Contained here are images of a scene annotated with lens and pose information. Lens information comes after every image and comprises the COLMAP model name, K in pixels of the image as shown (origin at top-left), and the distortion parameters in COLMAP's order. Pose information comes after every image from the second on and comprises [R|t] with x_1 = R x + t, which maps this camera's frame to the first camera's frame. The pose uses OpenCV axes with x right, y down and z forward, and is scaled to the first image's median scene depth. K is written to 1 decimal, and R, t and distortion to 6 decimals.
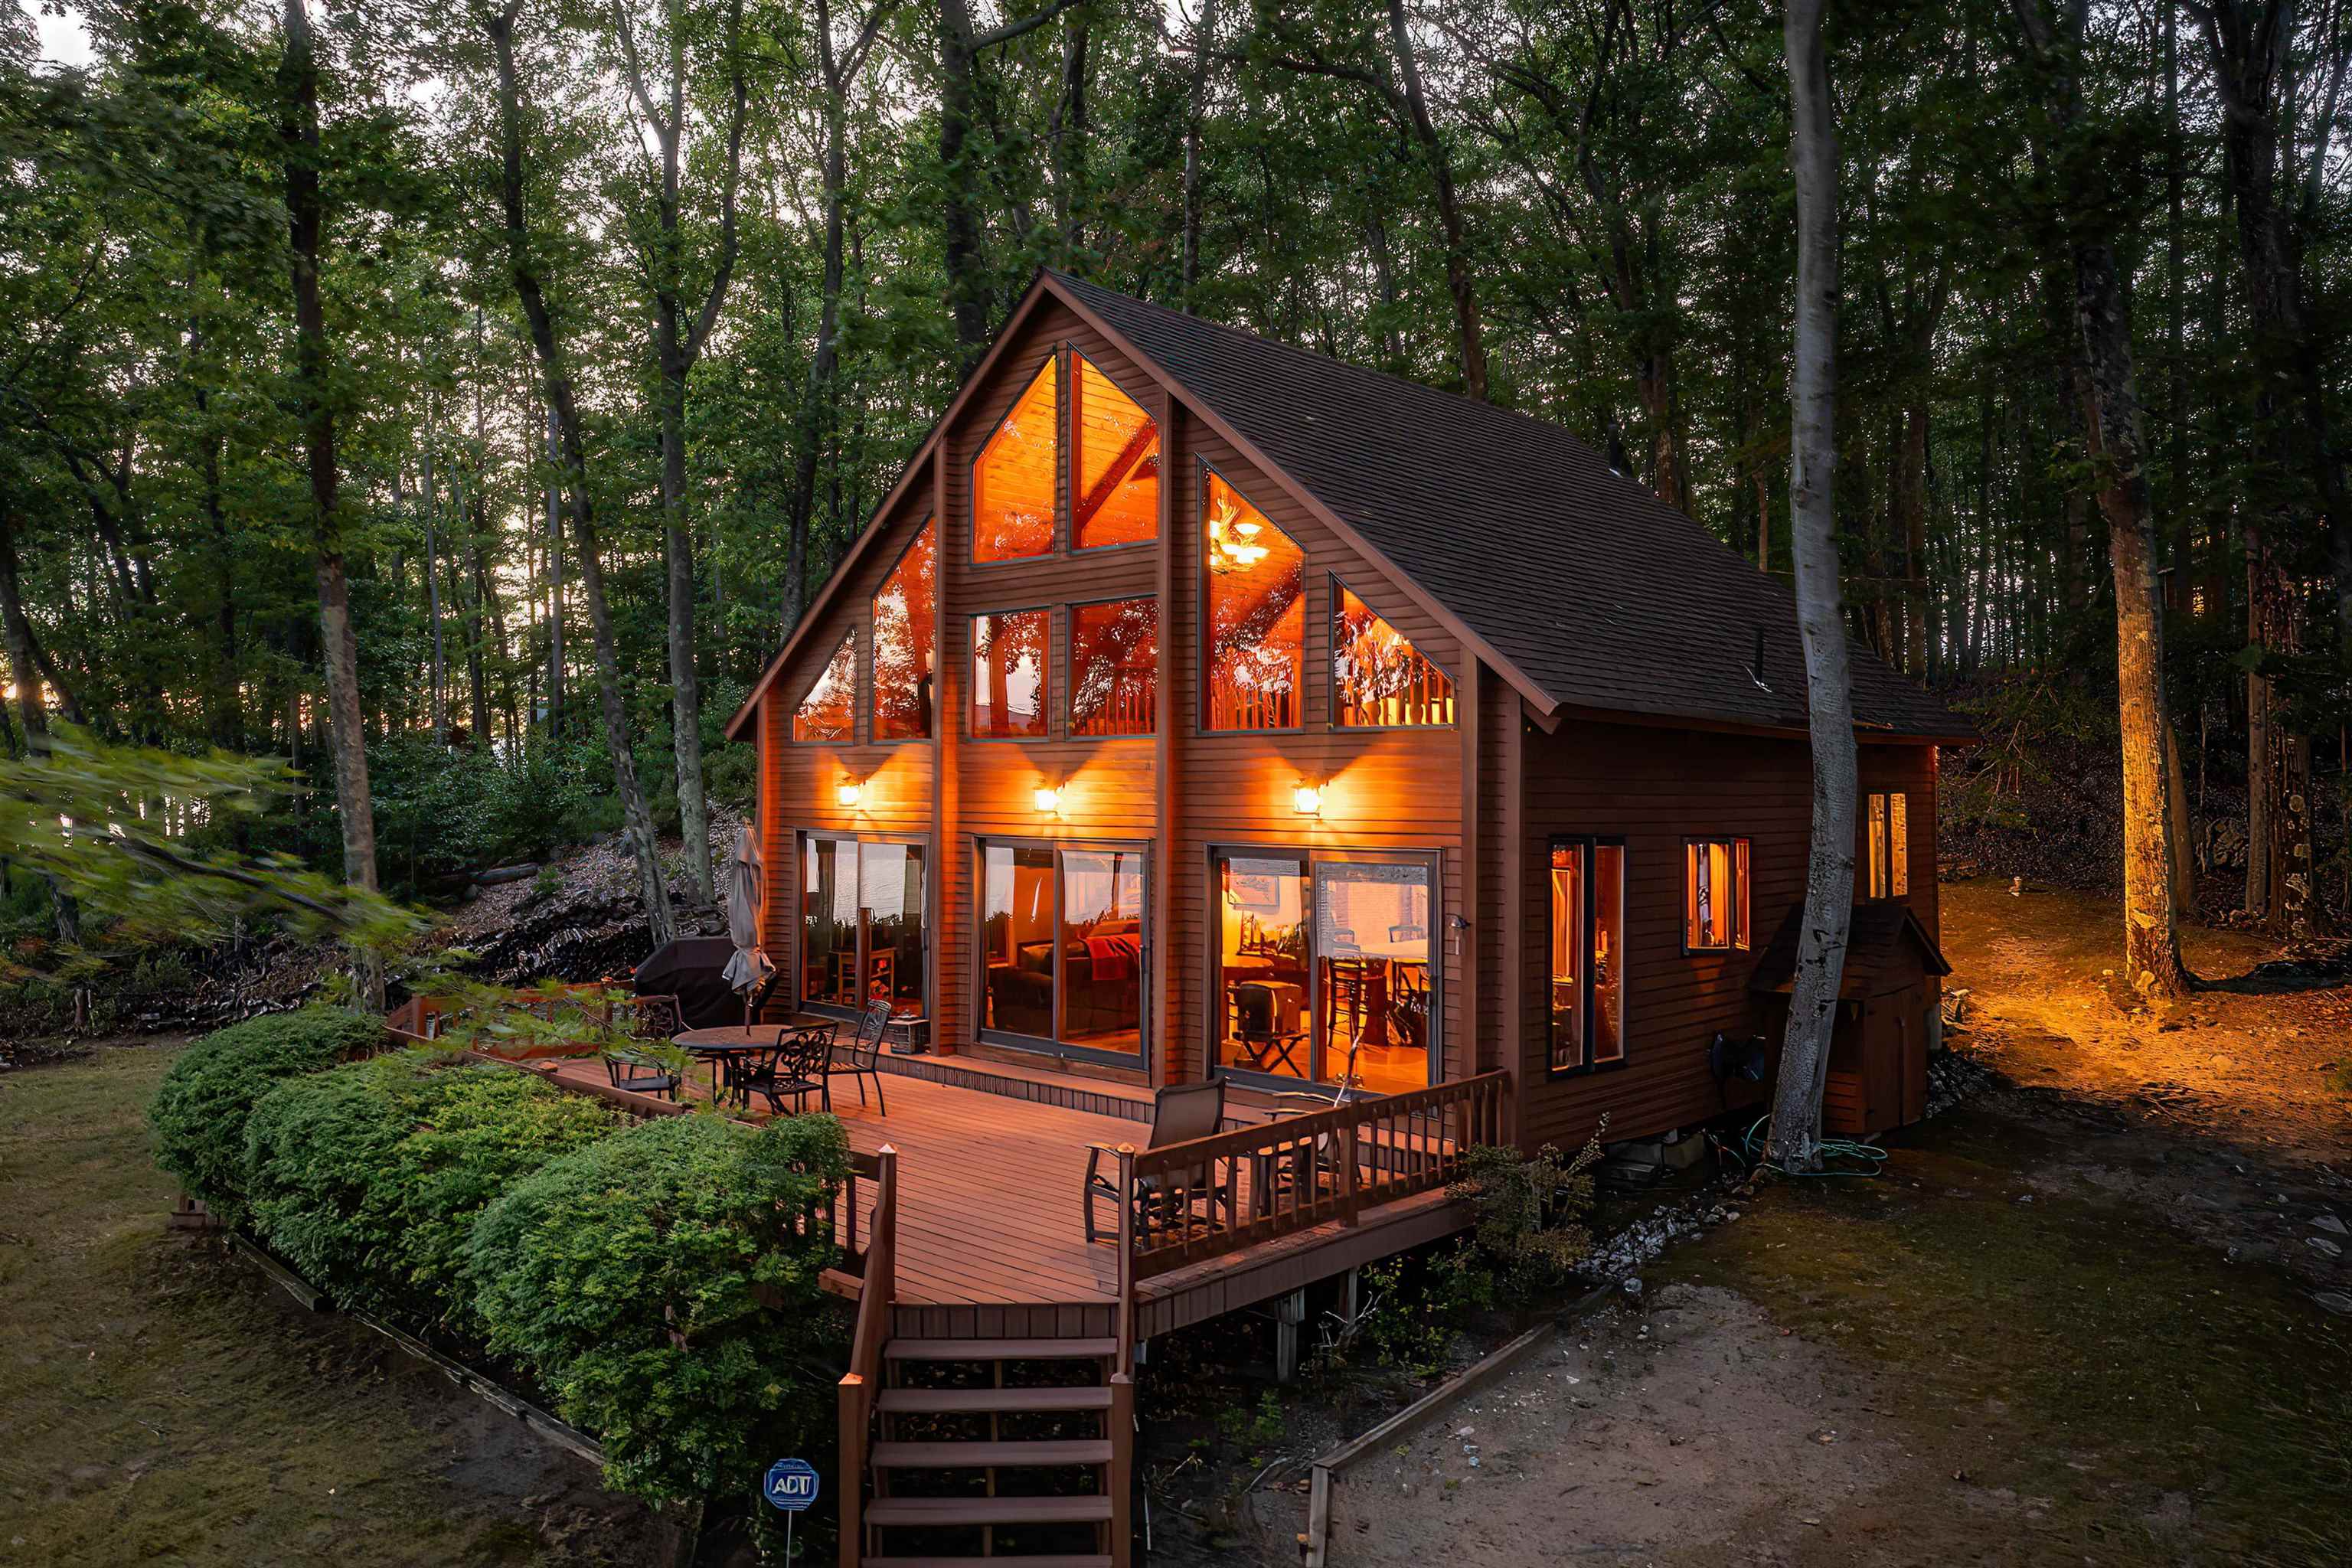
lens RADIAL K [[1664.8, 0, 1176.0], [0, 1664.8, 784.0], [0, 0, 1]] dist [-0.025230, -0.001082]
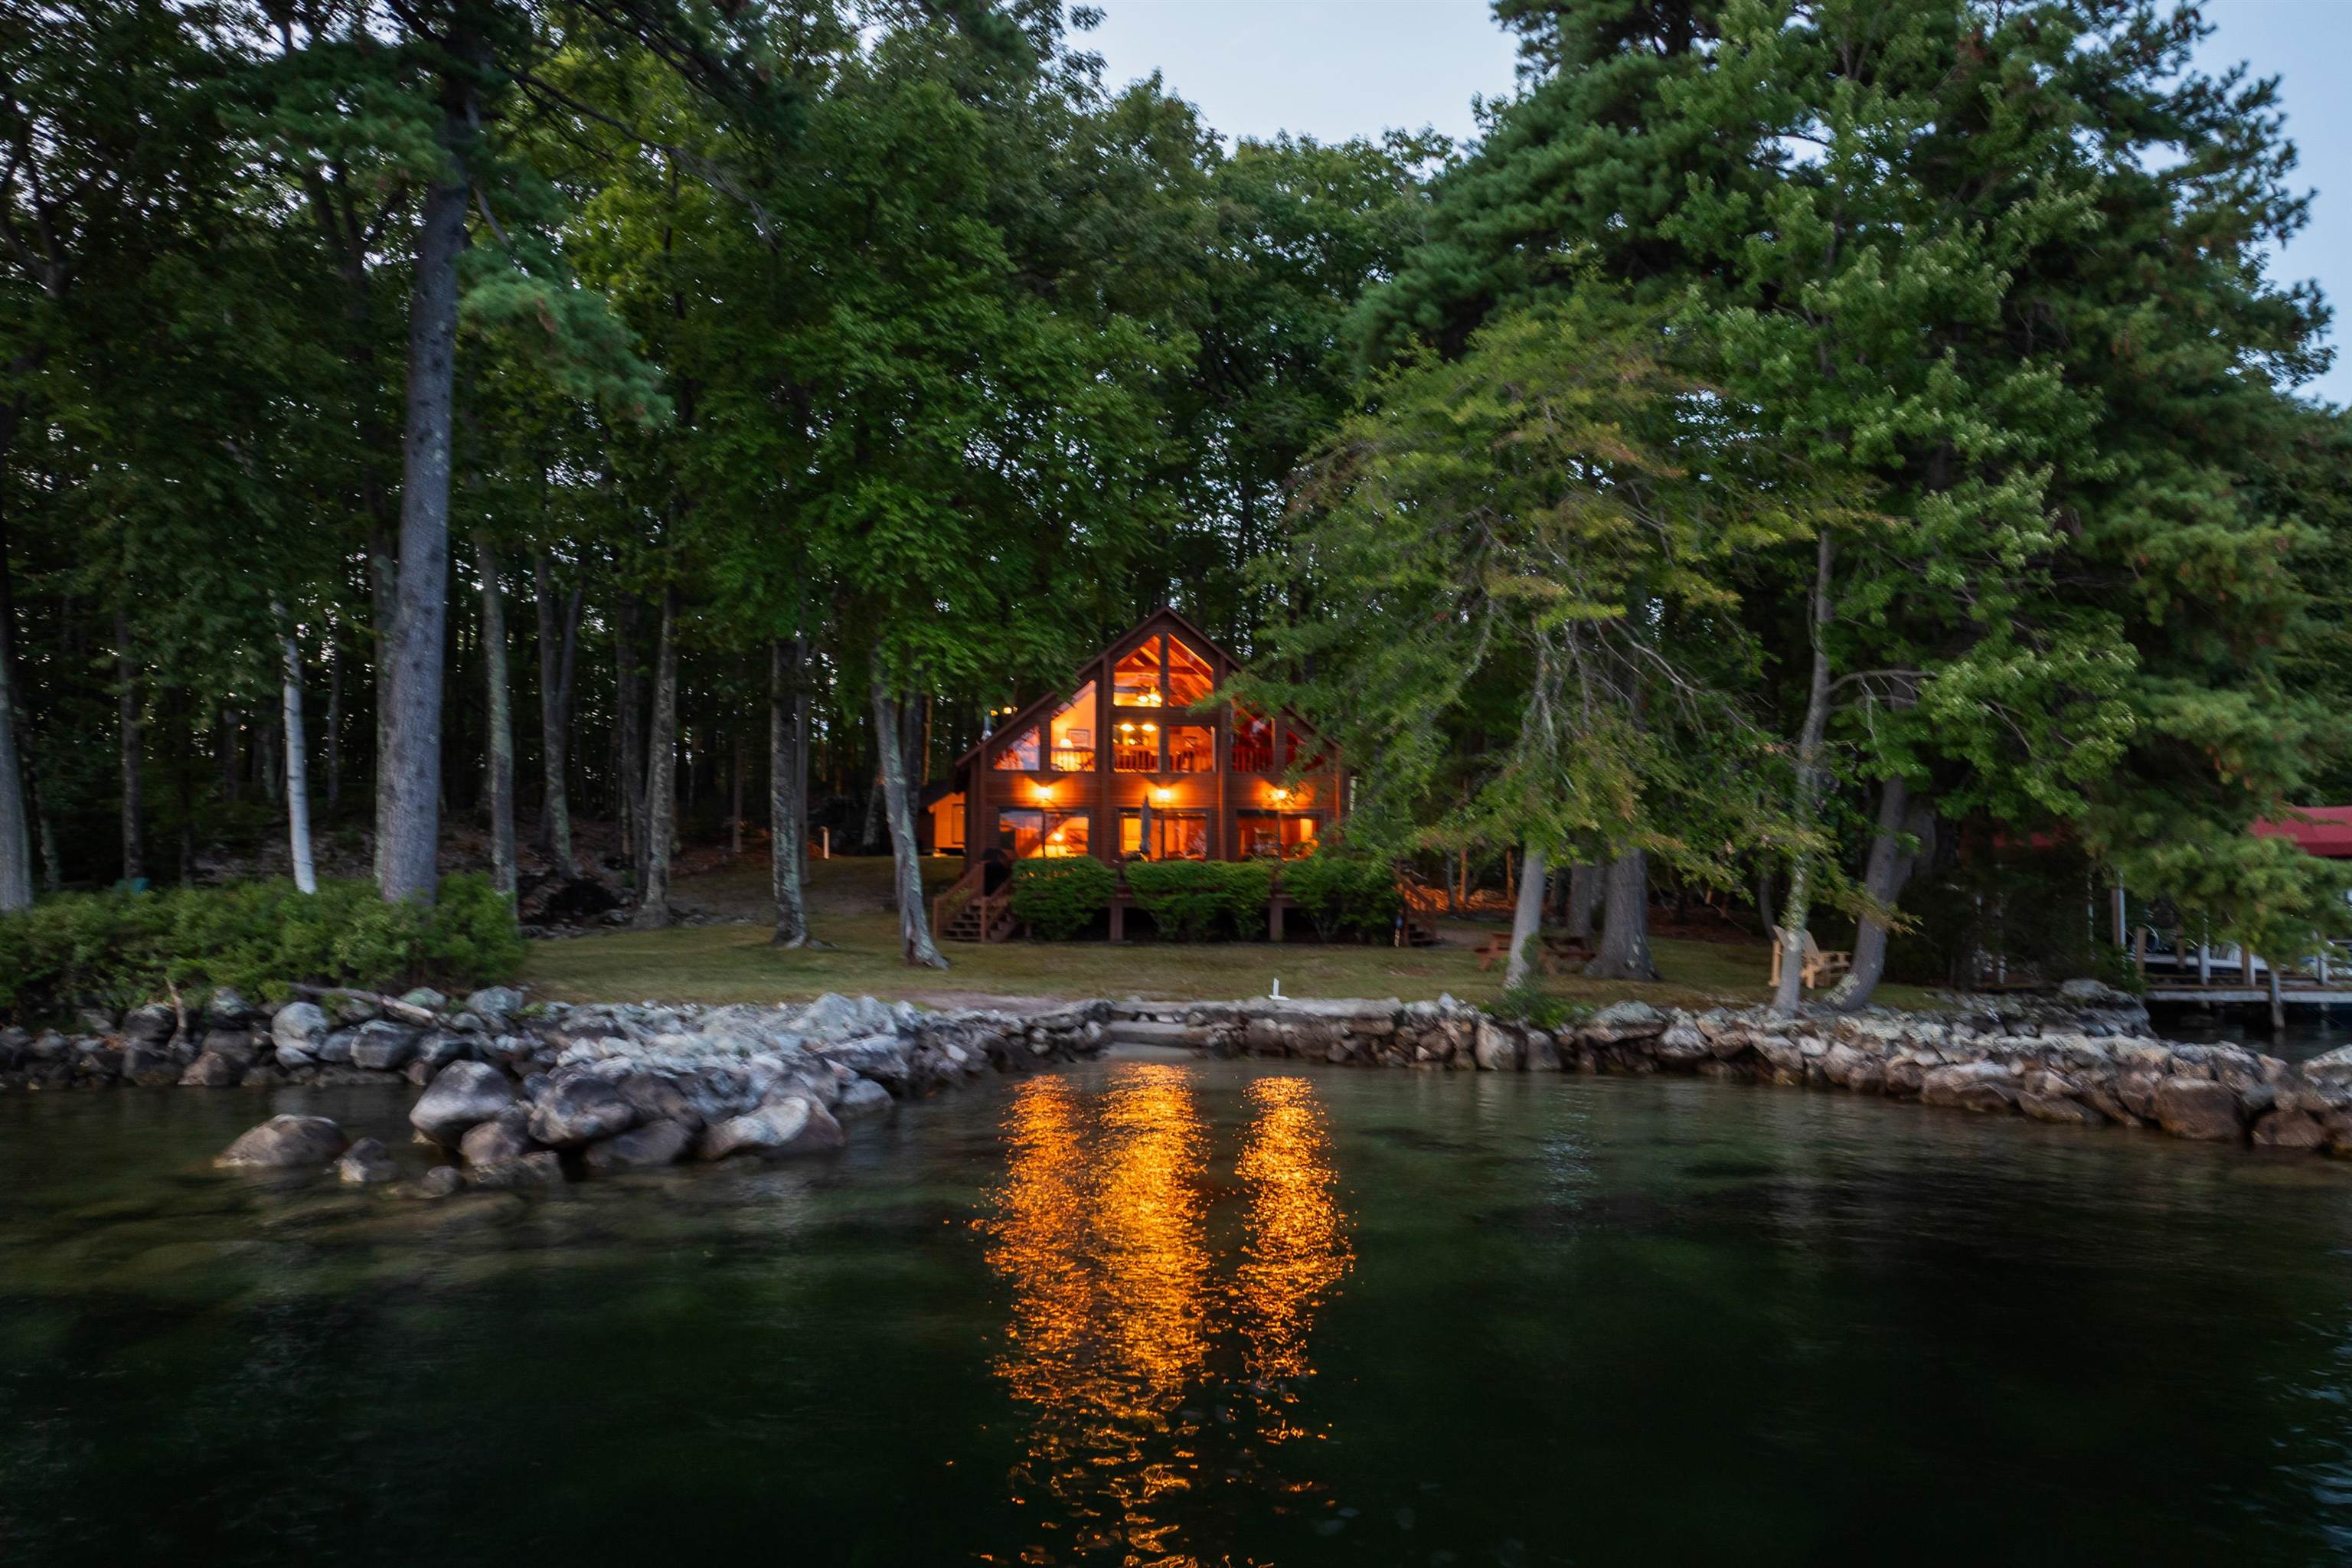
lens RADIAL K [[1664.8, 0, 1176.0], [0, 1664.8, 784.0], [0, 0, 1]] dist [-0.025230, -0.001082]
pose [[0.606288, 0.057075, 0.793195, -2.491040], [0.002520, 0.997278, -0.073686, 0.216986], [-0.795241, 0.046674, 0.604494, -0.762395]]
